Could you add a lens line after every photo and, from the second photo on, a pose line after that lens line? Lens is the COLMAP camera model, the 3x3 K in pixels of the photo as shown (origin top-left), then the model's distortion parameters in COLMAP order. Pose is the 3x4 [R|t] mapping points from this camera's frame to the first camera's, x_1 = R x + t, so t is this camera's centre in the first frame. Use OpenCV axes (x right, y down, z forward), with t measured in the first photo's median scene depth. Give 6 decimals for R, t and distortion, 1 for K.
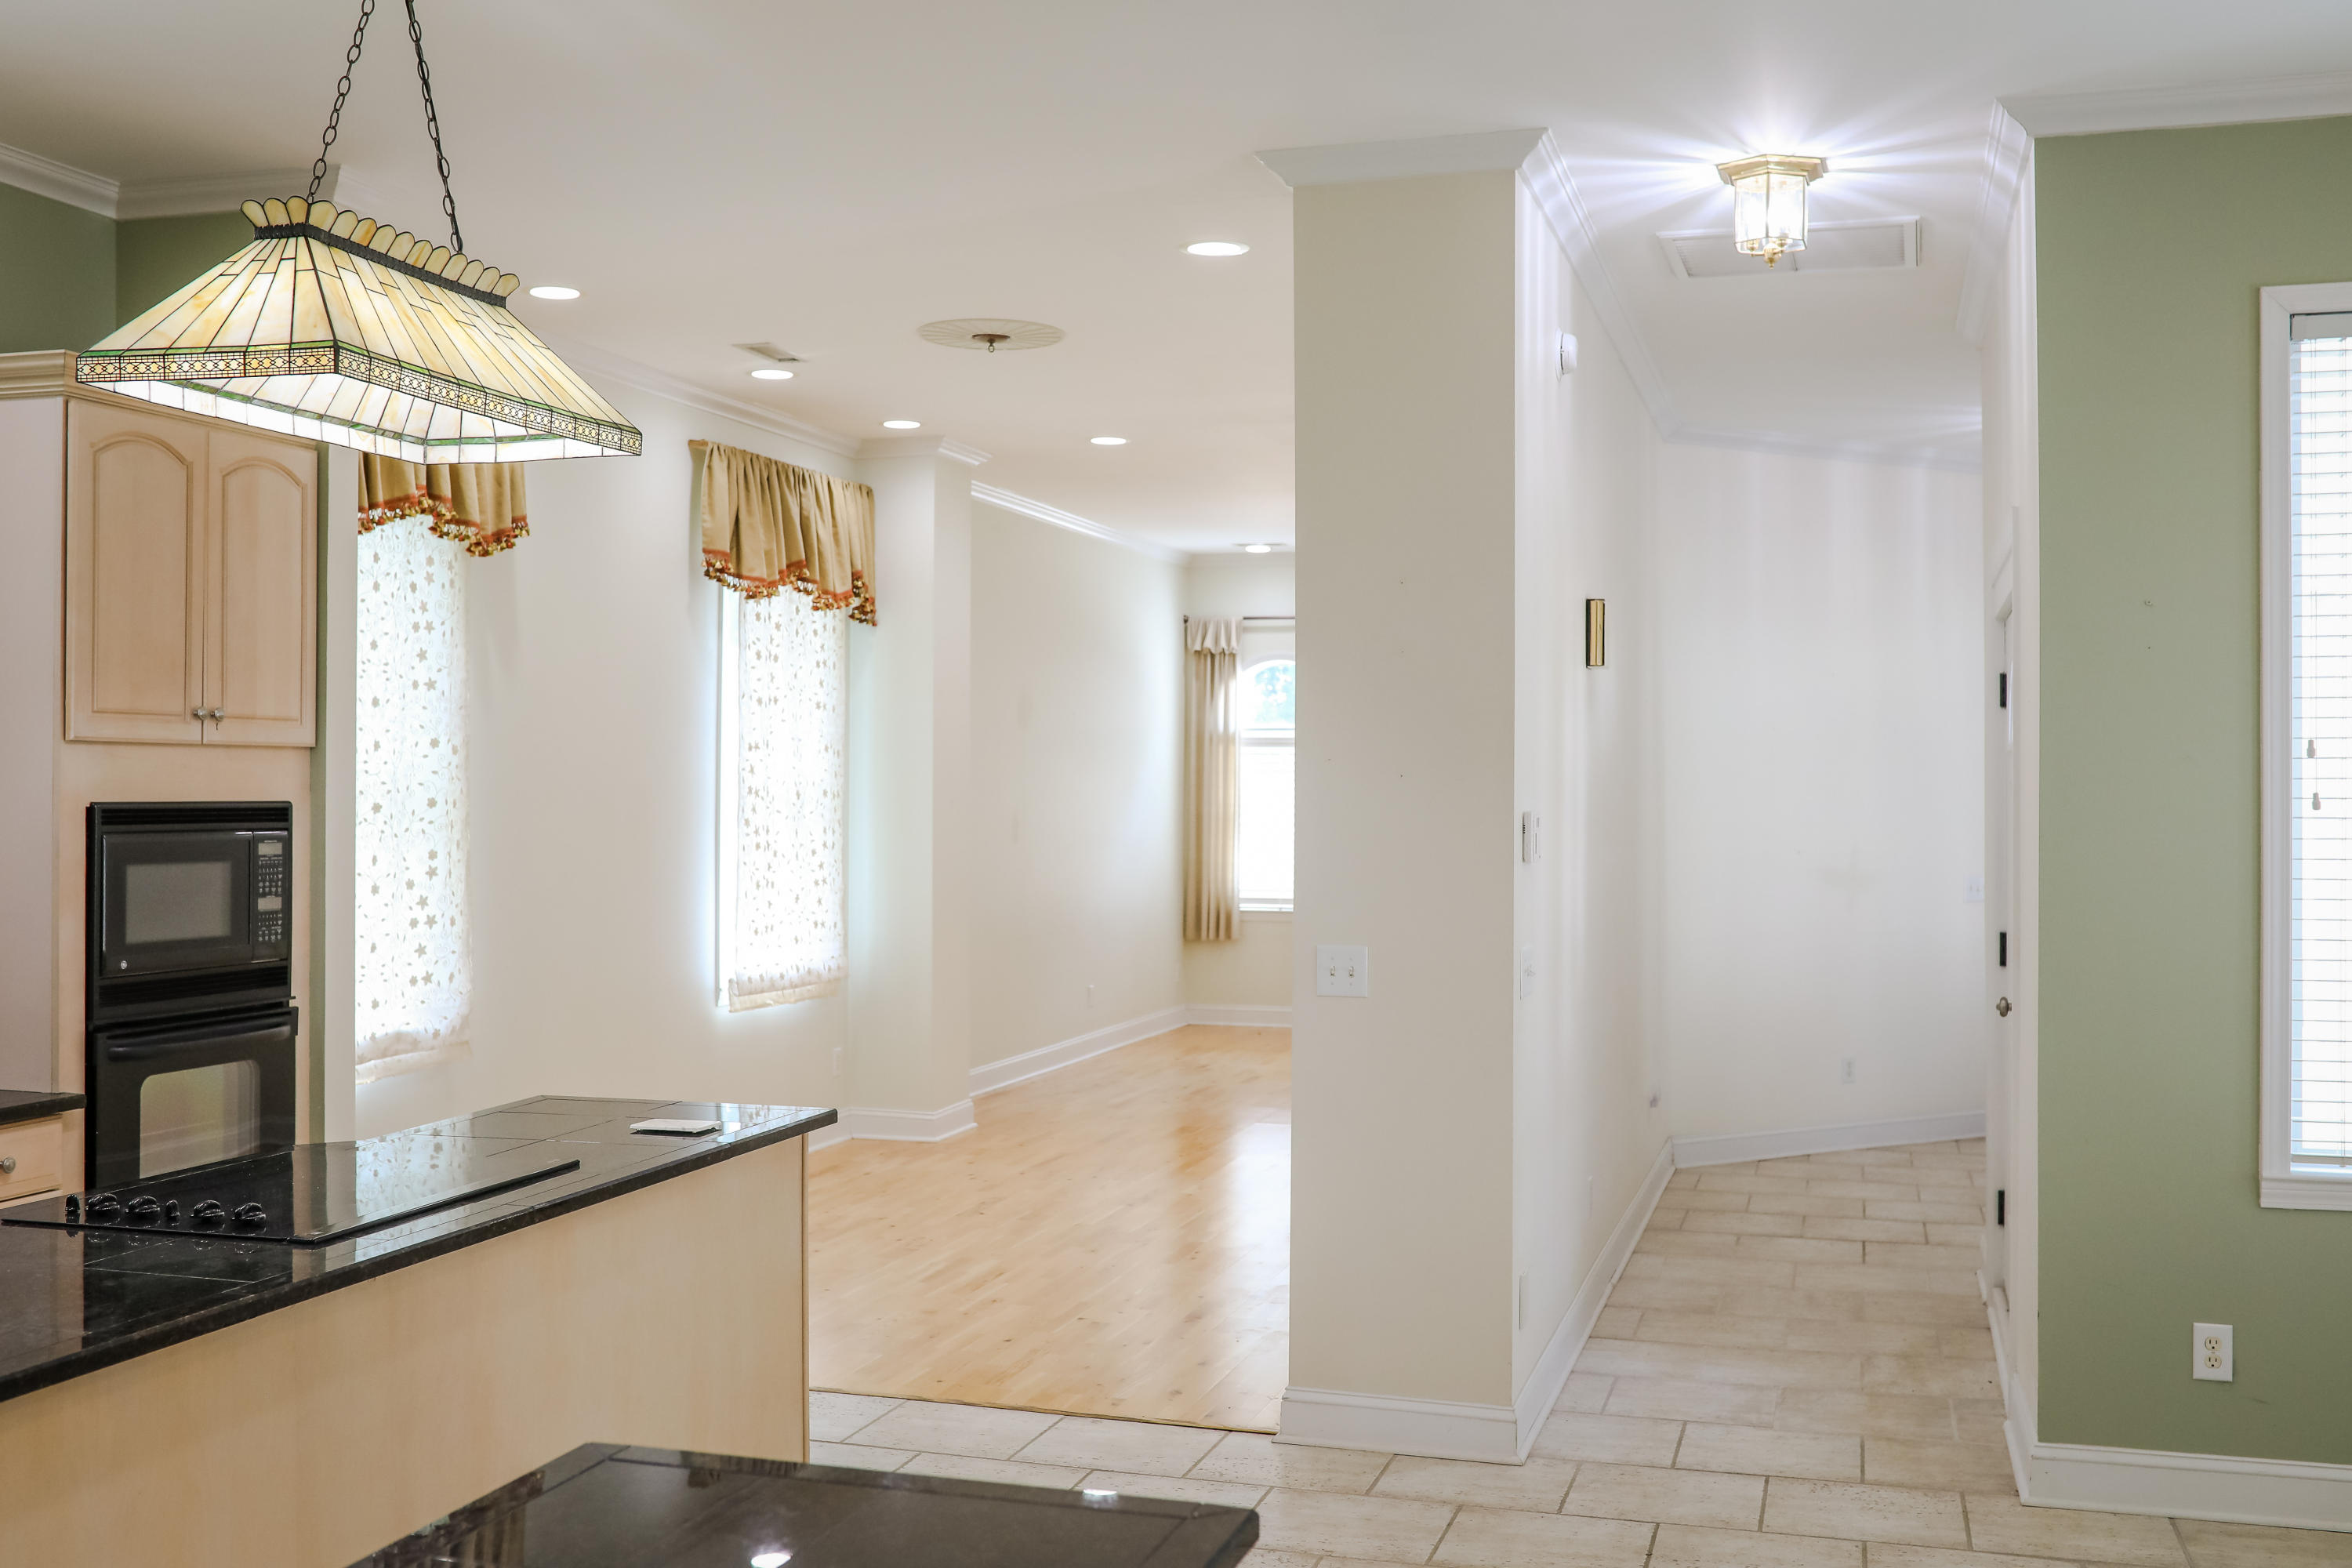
lens RADIAL K [[2345.2, 0, 1132.1], [0, 2345.2, 793.3], [0, 0, 1]] dist [-0.028369, 0.009634]
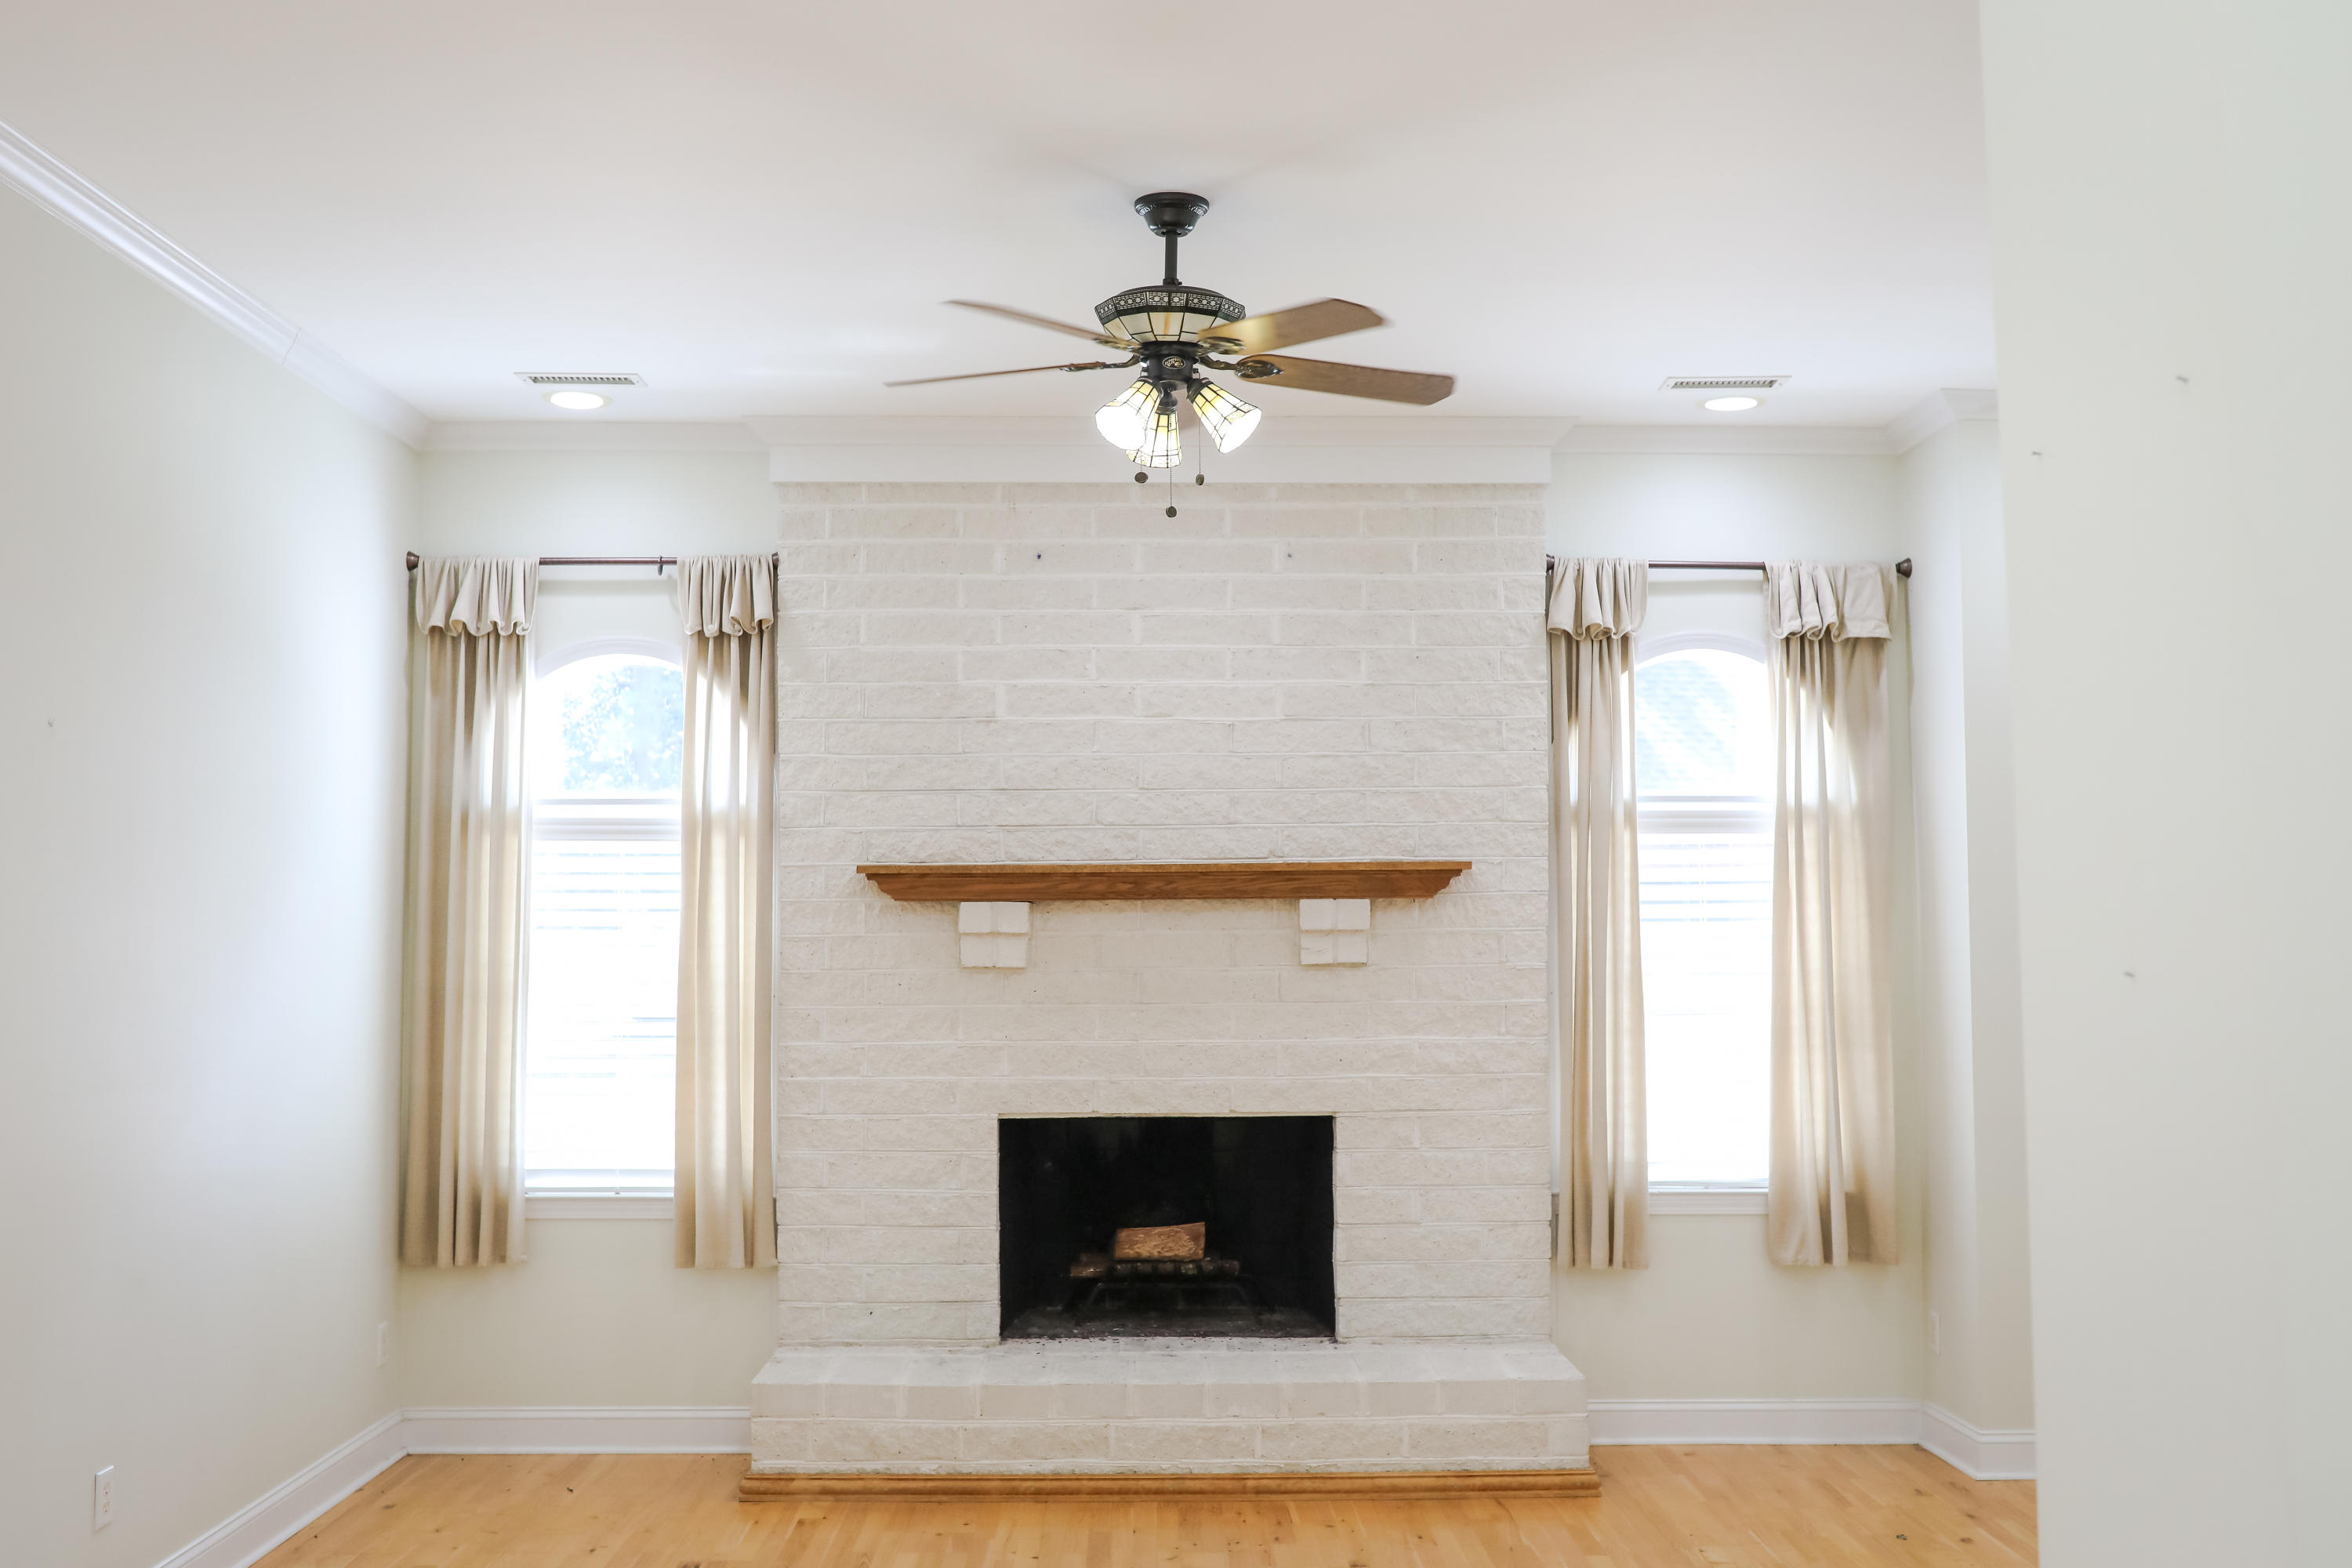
lens RADIAL K [[2269.0, 0, 1150.4], [0, 2269.0, 784.5], [0, 0, 1]] dist [-0.061847, 0.074169]
pose [[0.953437, 0.013864, 0.301274, 0.028682], [0.004796, 0.998120, -0.061110, -0.002614], [-0.301555, 0.059709, 0.951577, 0.546318]]
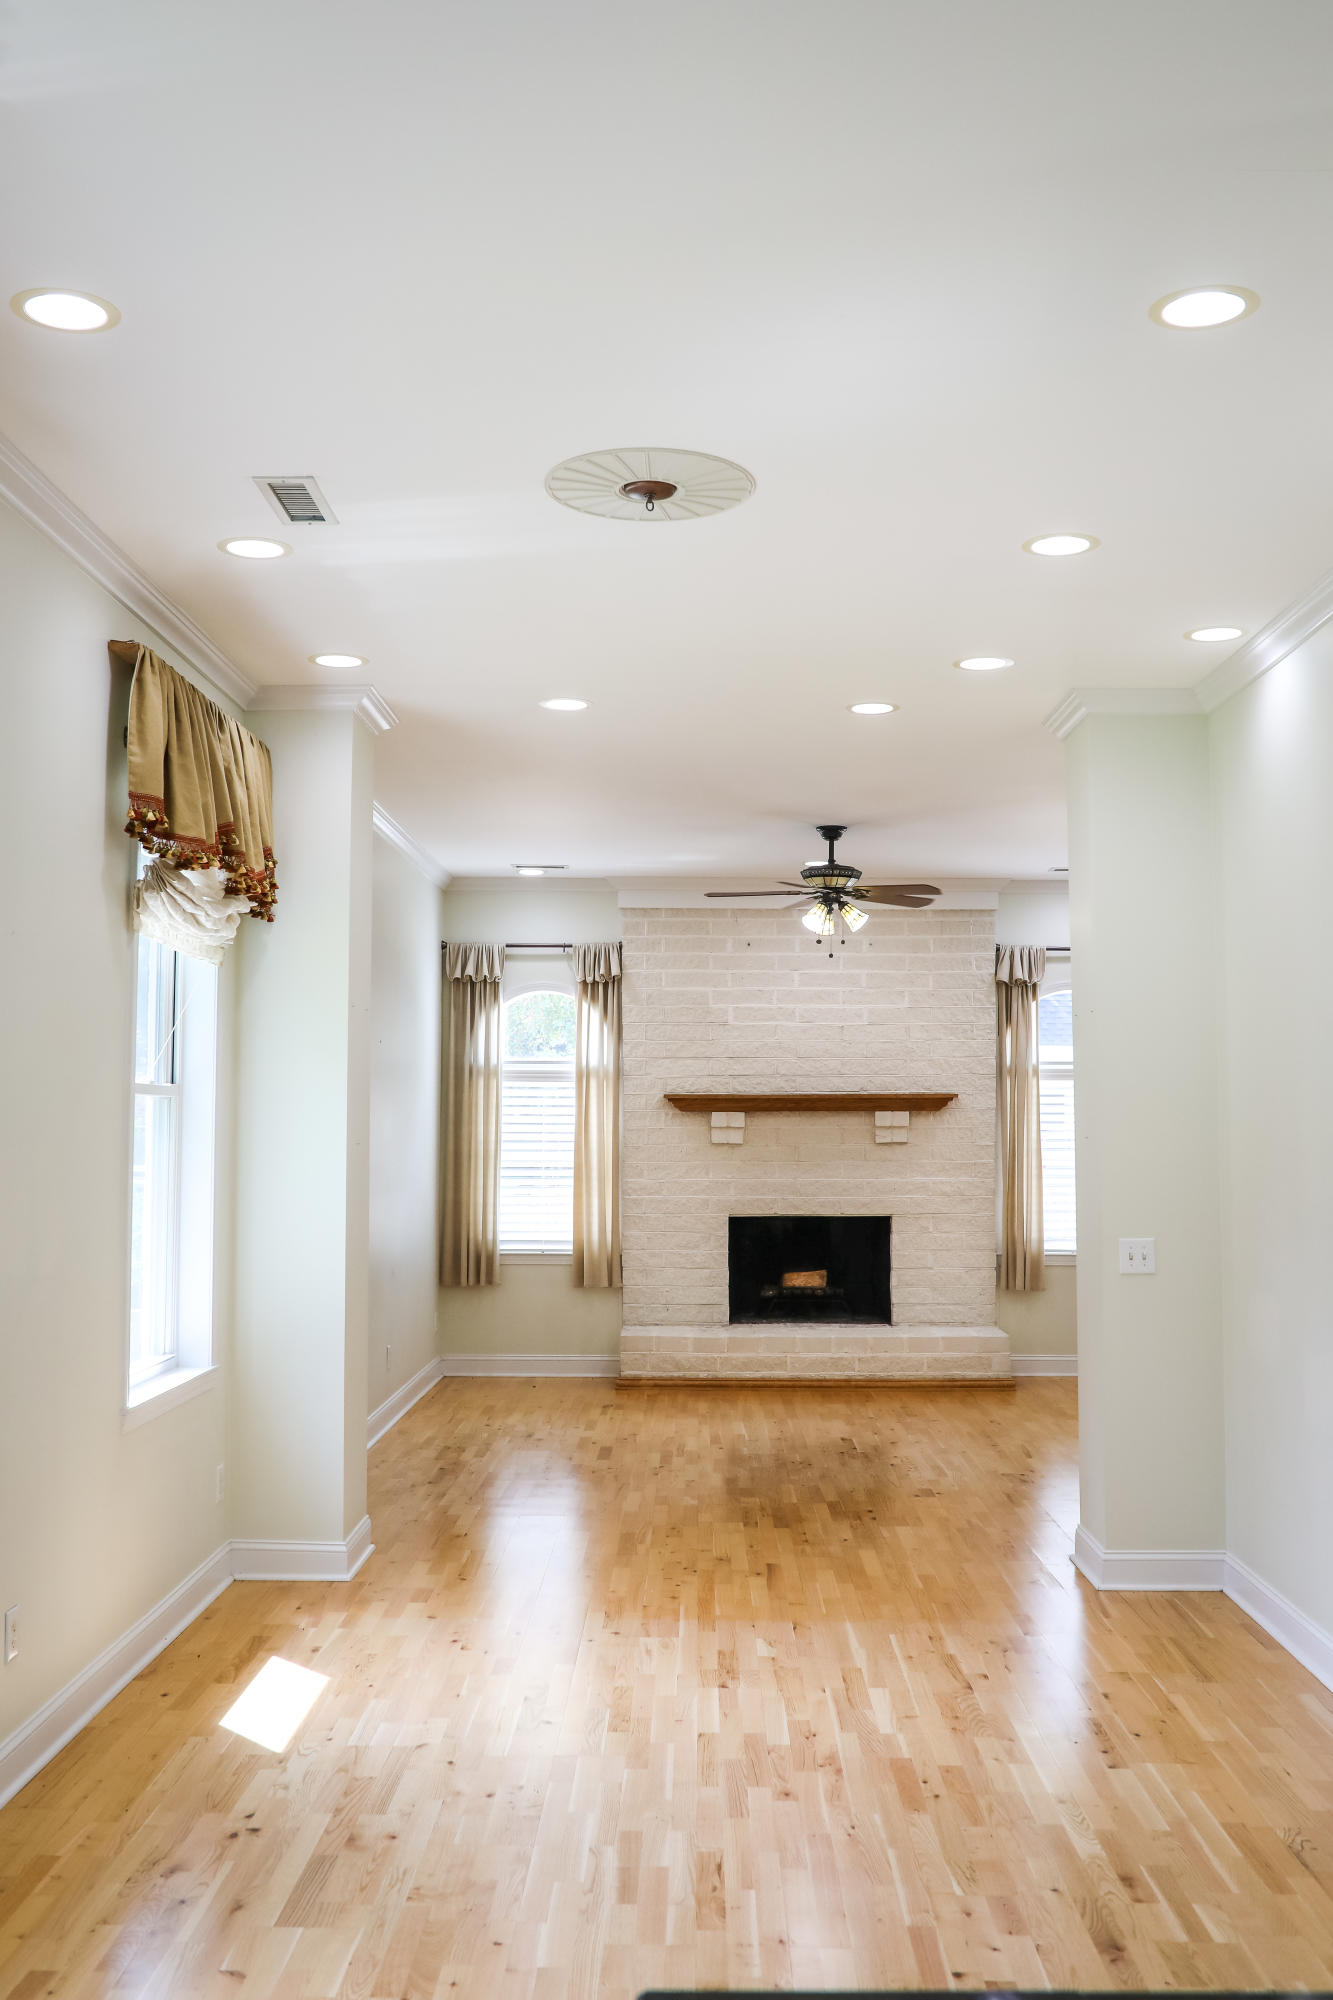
lens RADIAL K [[1929.4, 0, 668.0], [0, 1929.4, 1021.3], [0, 0, 1]] dist [-0.061847, 0.074169]
pose [[0.959737, 0.014391, 0.280532, -0.109654], [0.000070, 0.998675, -0.051470, -0.003437], [-0.280901, 0.049417, 0.958464, 0.234237]]
